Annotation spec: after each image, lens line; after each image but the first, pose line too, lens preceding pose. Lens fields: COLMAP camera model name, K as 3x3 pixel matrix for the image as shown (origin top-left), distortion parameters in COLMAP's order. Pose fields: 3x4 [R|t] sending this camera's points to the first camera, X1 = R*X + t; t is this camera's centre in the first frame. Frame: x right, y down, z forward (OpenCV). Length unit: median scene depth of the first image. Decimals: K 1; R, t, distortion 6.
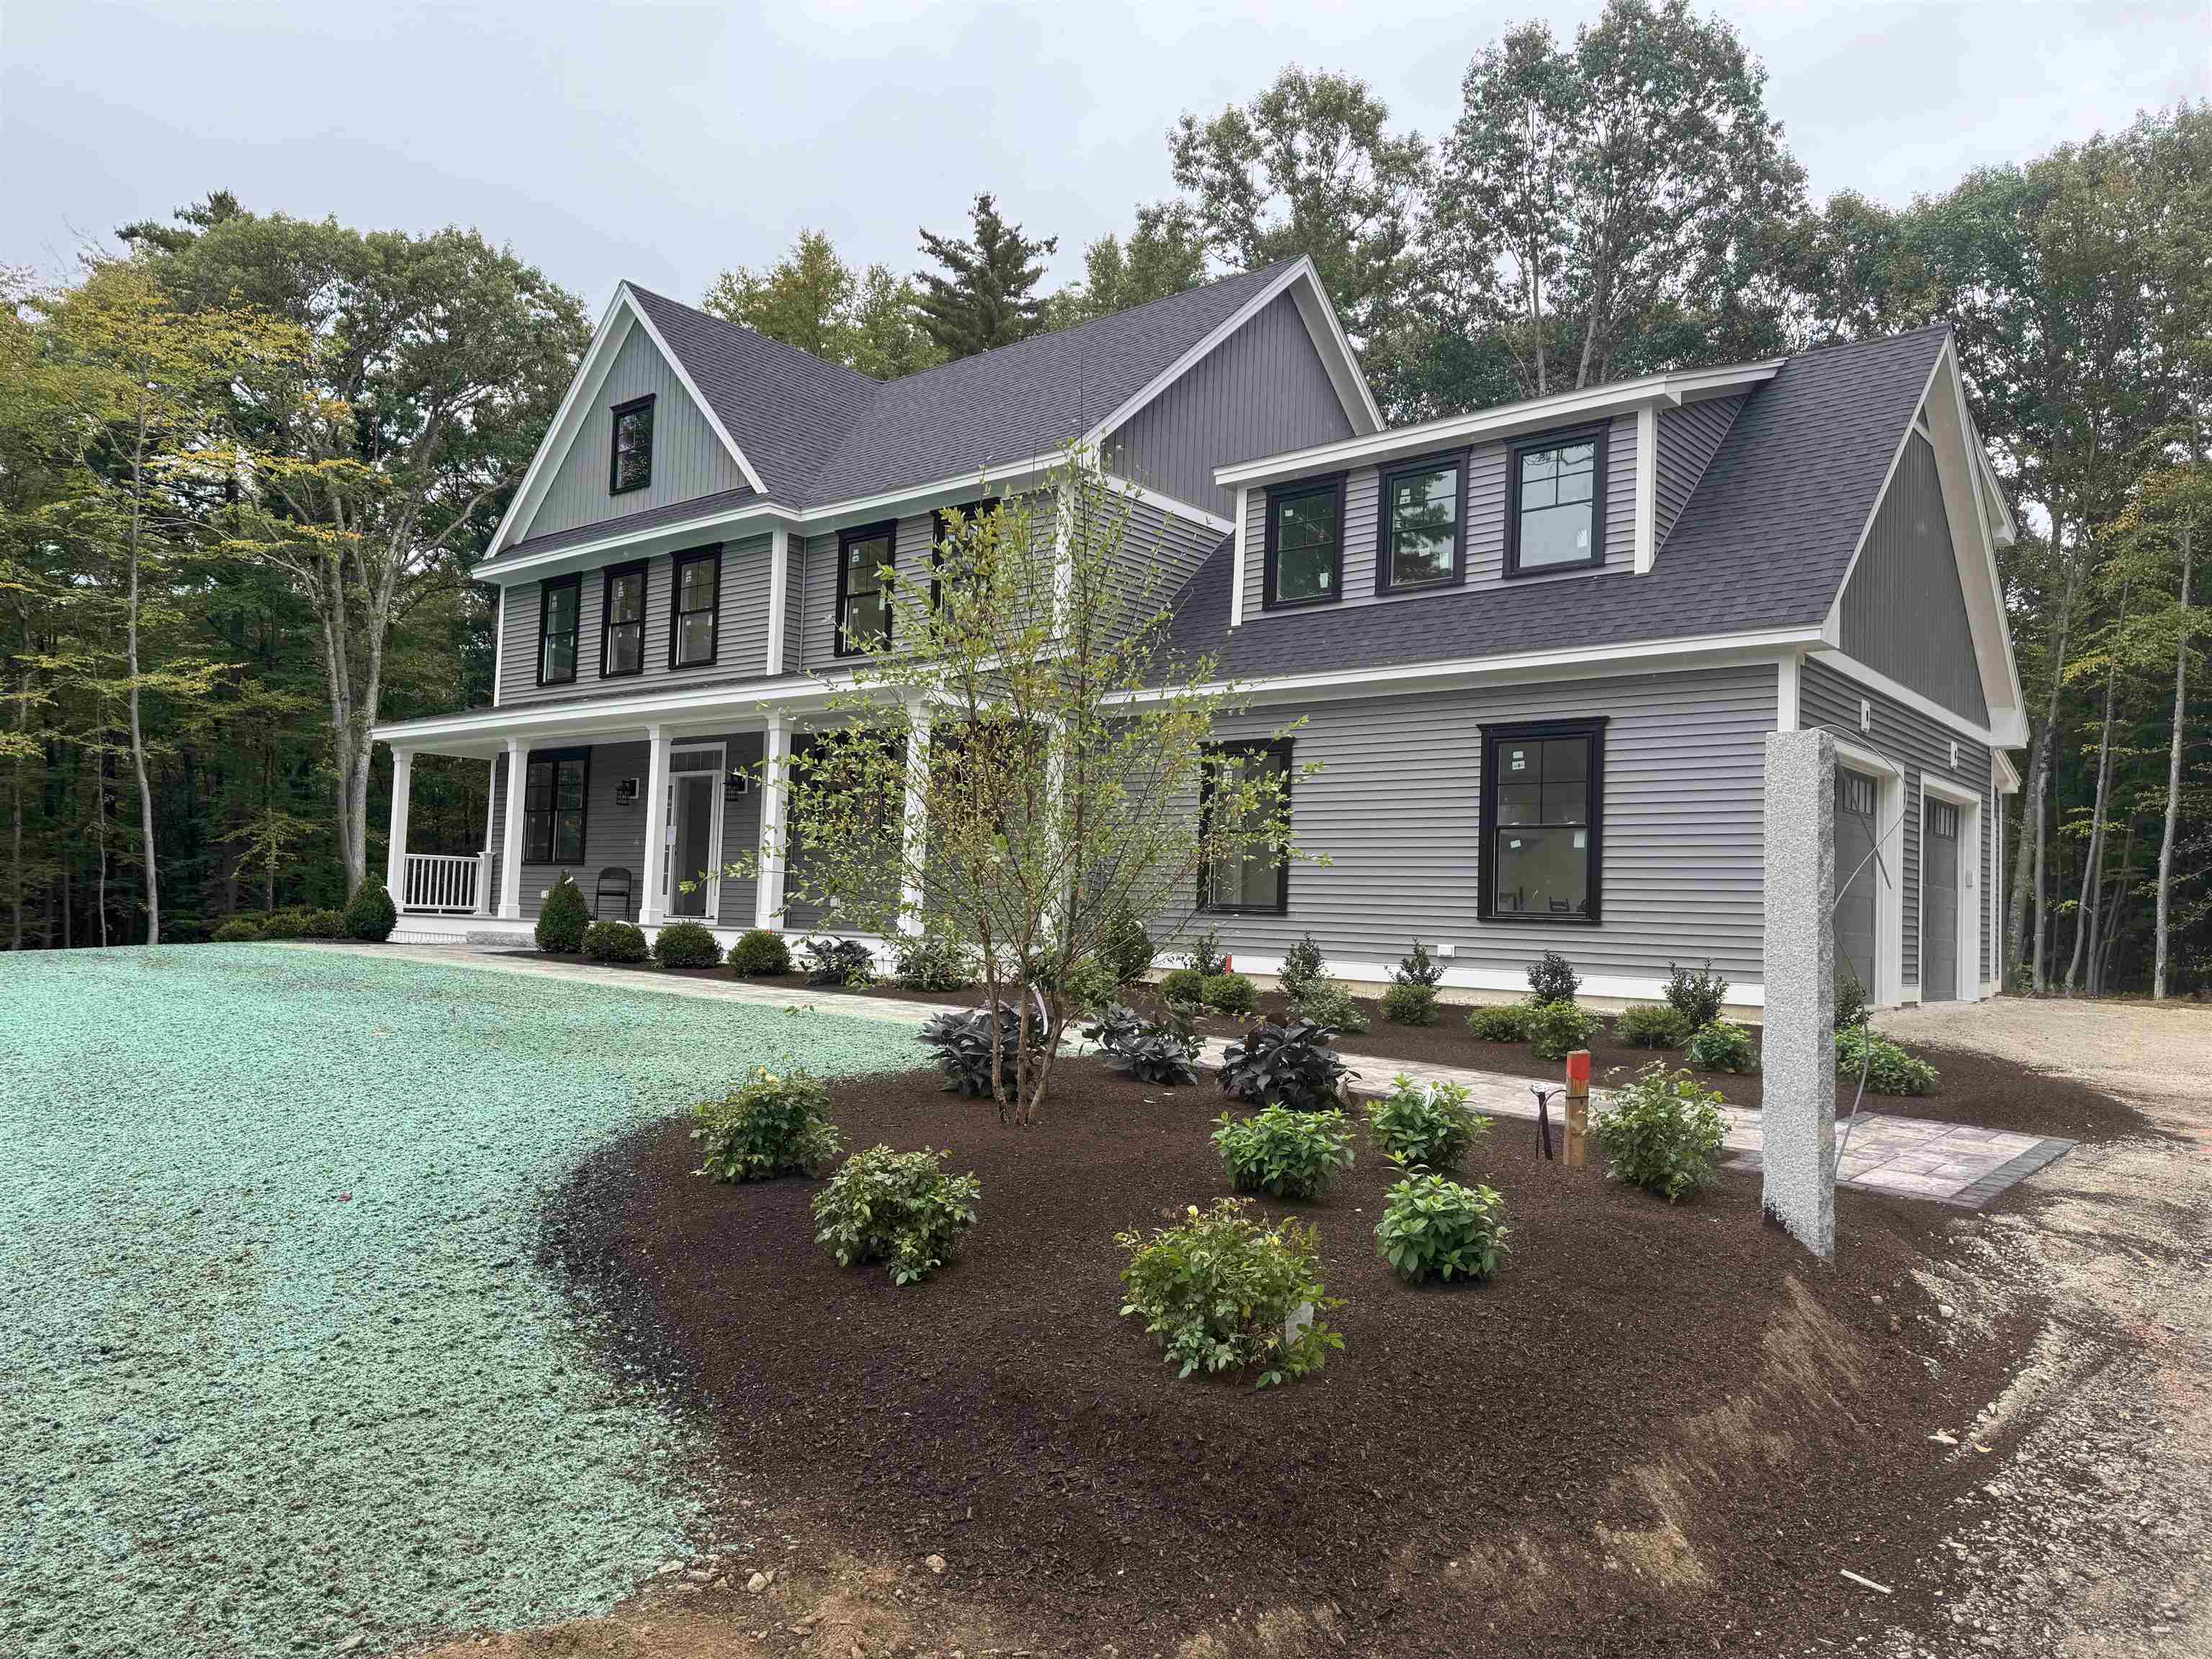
lens RADIAL K [[1535.8, 0, 1106.0], [0, 1535.8, 829.5], [0, 0, 1]] dist [0.120433, -0.179139]
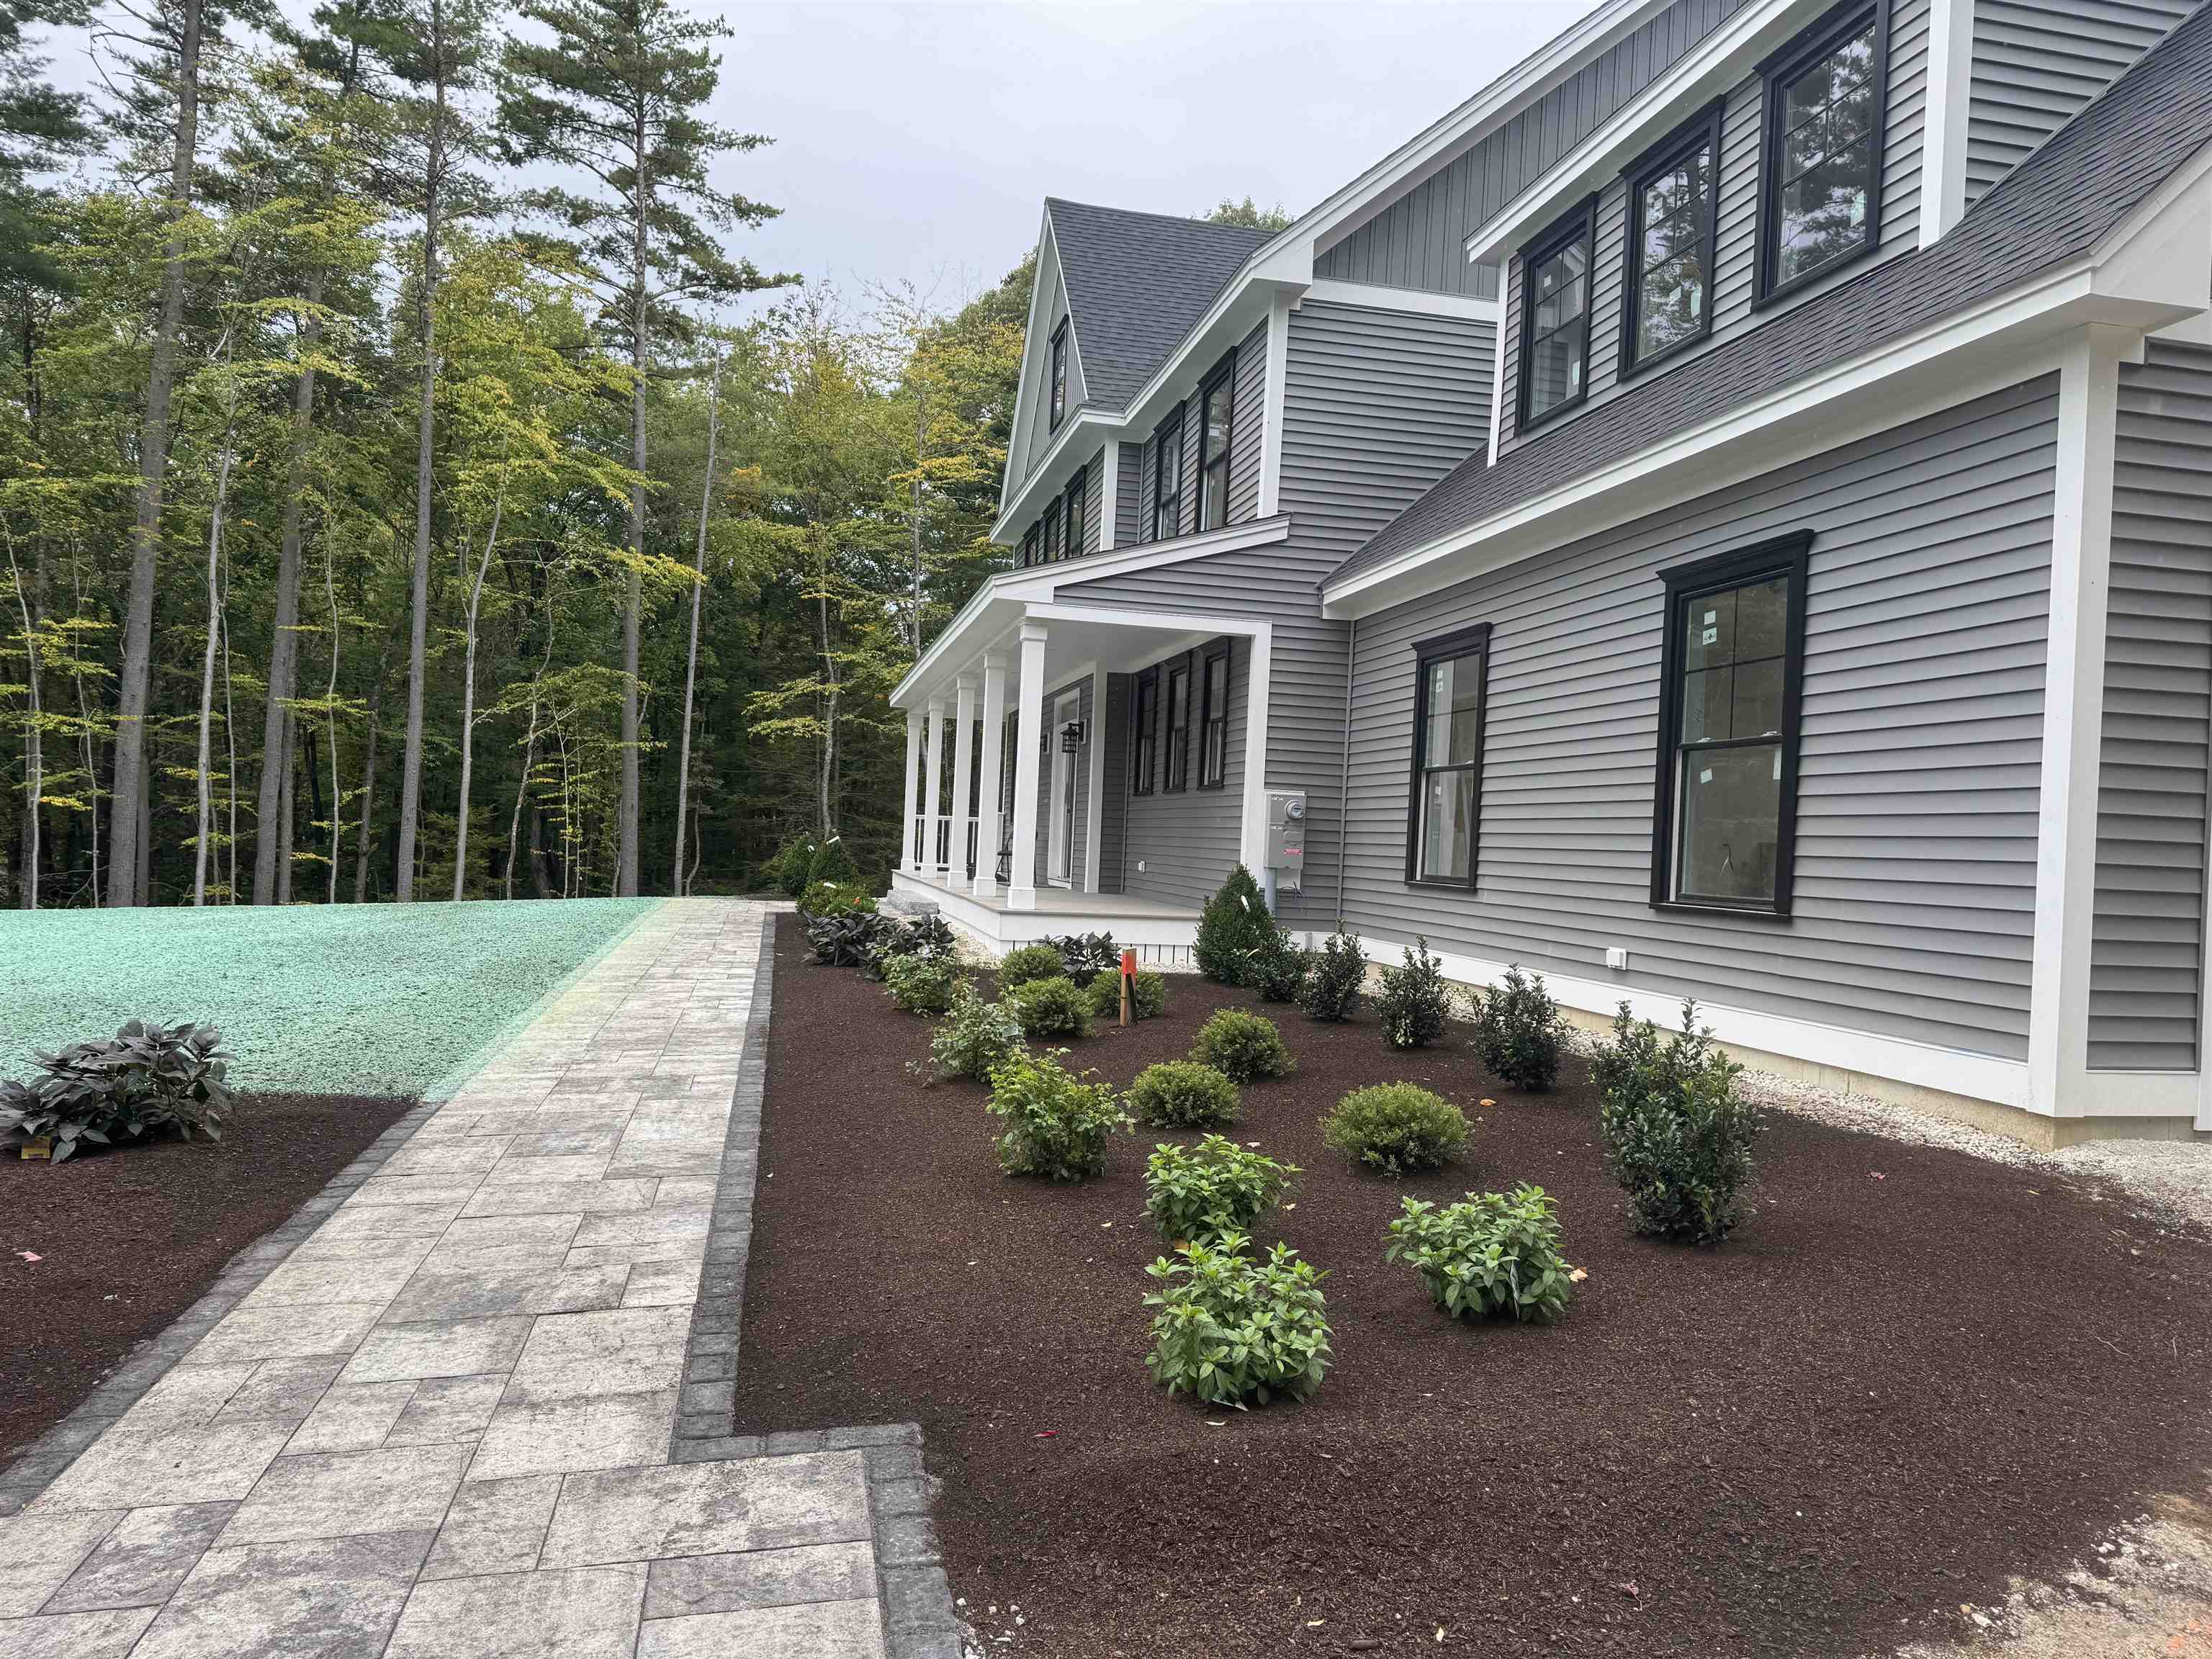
lens RADIAL K [[1535.8, 0, 1106.0], [0, 1535.8, 829.5], [0, 0, 1]] dist [0.120433, -0.179139]
pose [[0.802711, -0.006020, -0.596338, 0.429903], [0.022837, 0.999526, 0.020650, 0.012168], [0.595931, -0.030194, 0.802468, 0.410358]]
